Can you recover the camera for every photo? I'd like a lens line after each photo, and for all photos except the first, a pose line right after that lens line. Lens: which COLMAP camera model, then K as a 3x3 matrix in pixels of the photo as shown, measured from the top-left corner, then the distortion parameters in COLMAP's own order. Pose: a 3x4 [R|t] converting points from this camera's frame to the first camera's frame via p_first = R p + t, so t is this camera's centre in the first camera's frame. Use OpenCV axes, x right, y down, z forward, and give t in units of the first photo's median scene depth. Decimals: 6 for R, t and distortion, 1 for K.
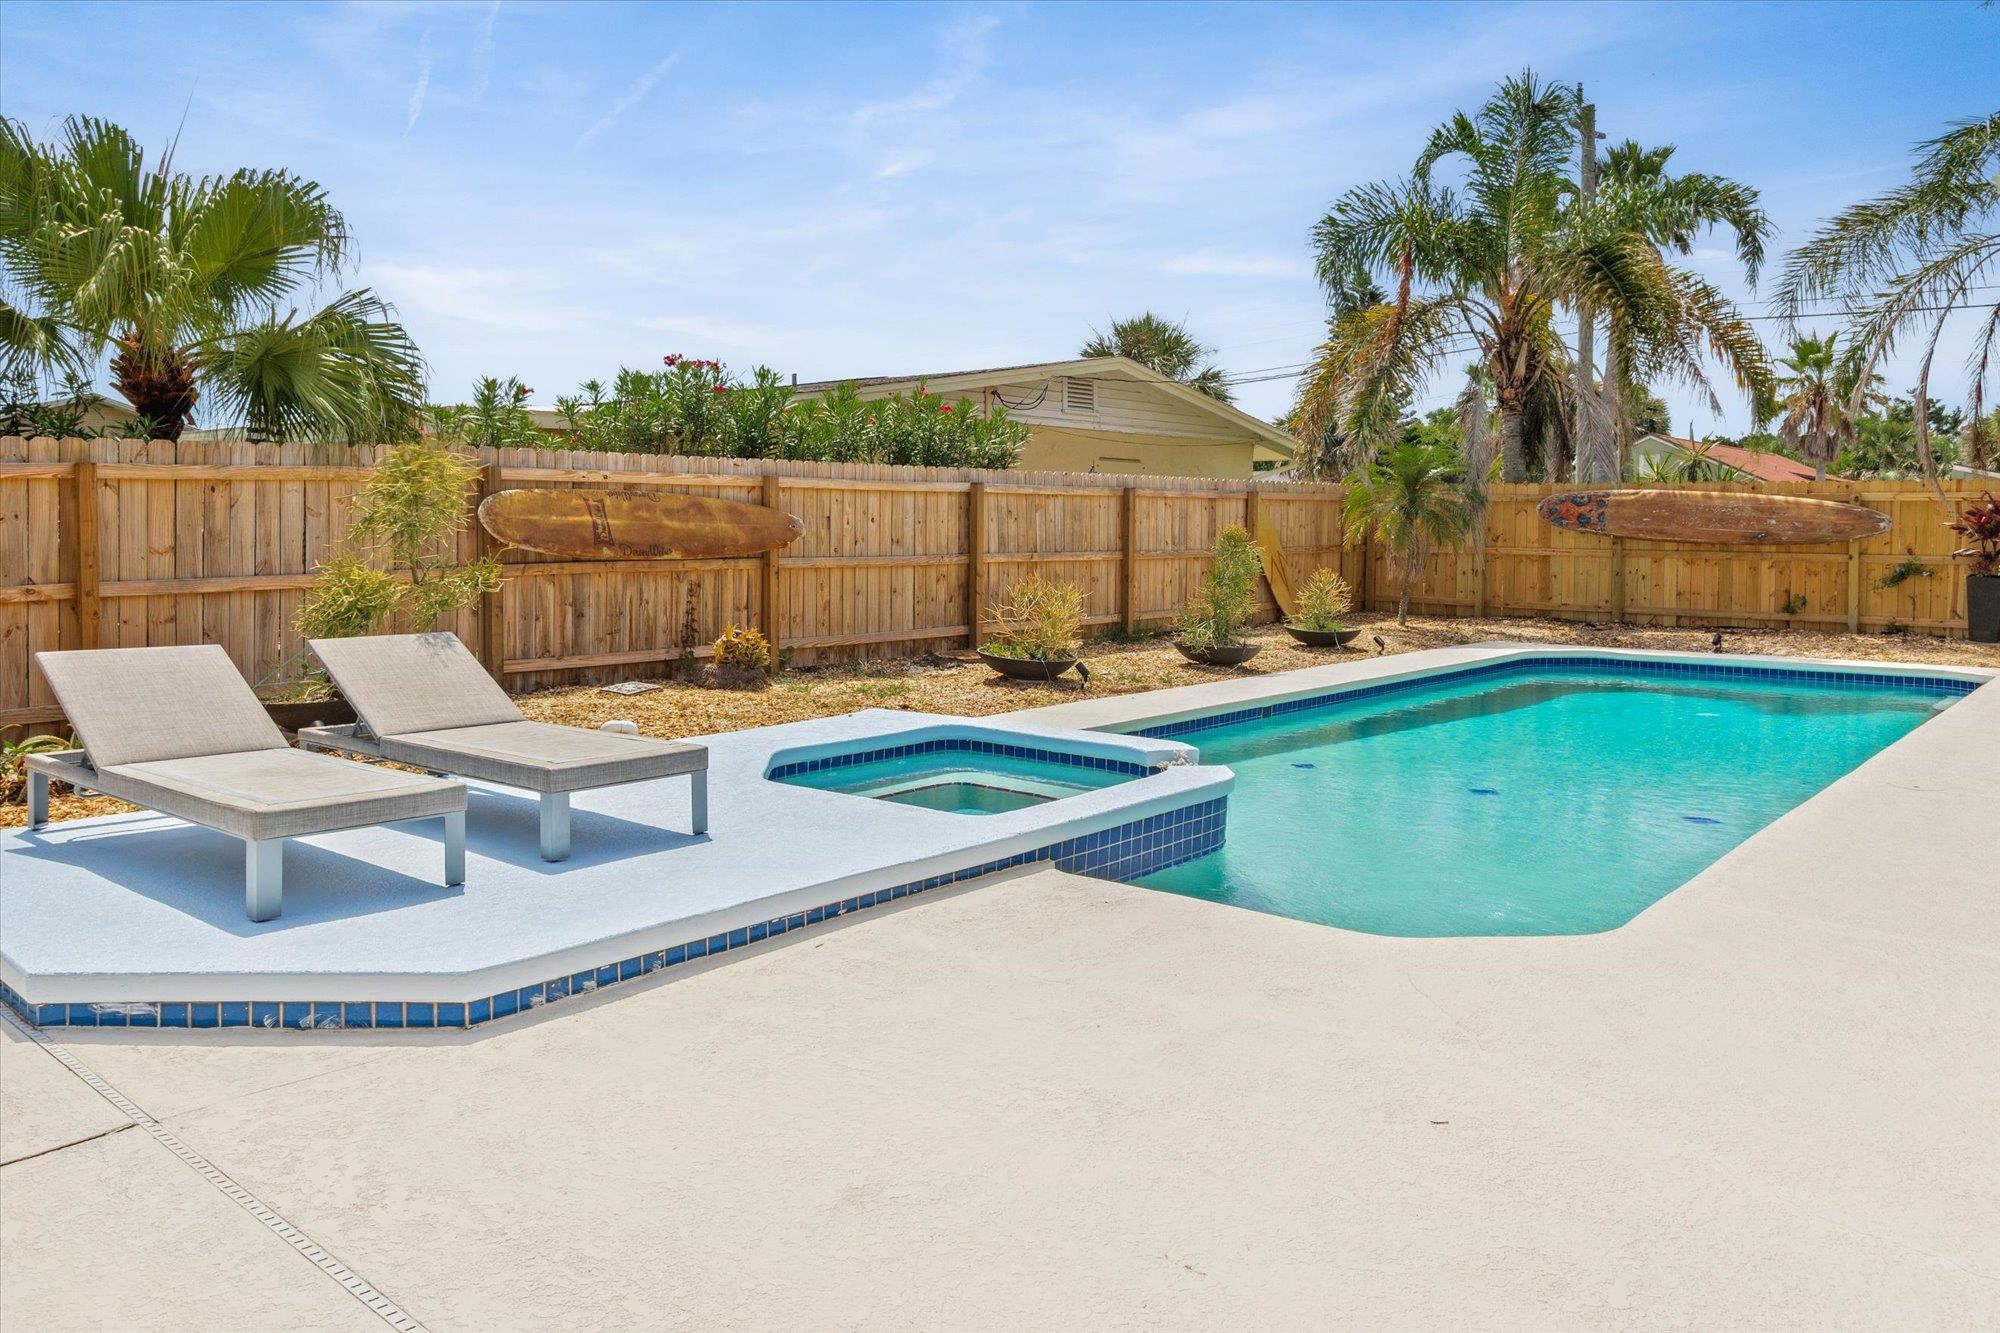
lens RADIAL K [[1481.5, 0, 998.1], [0, 1481.5, 578.0], [0, 0, 1]] dist [0.005204, 0.000362]
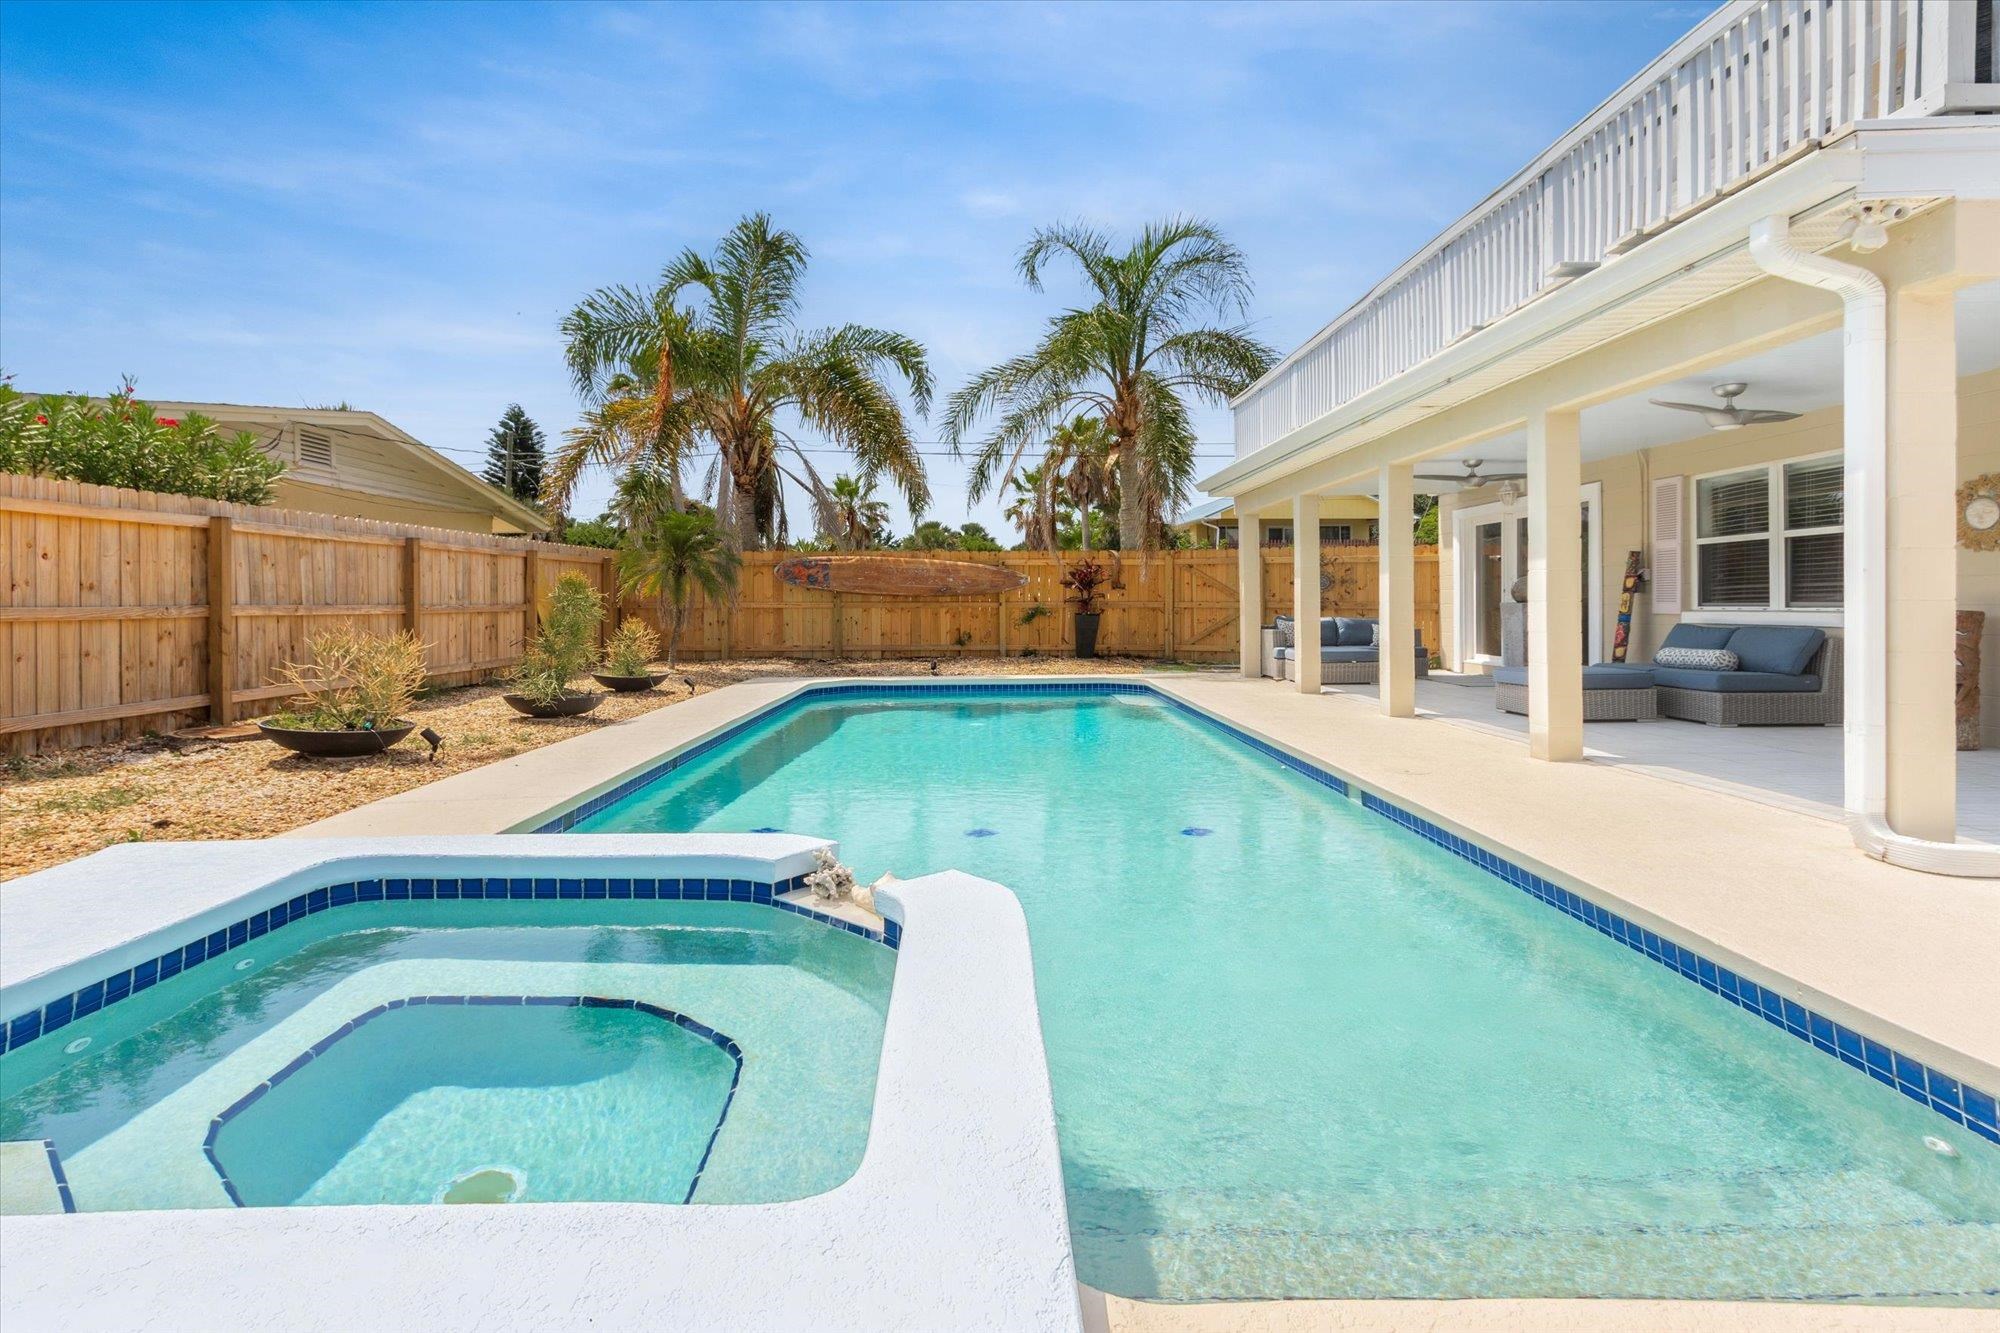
lens RADIAL K [[968.1, 0, 1001.2], [0, 968.1, 616.1], [0, 0, 1]] dist [0.014941, -0.001172]
pose [[0.740814, -0.014911, 0.671545, -0.054821], [0.031618, 0.999419, -0.012688, 0.009567], [-0.670966, 0.030633, 0.740855, 0.305624]]
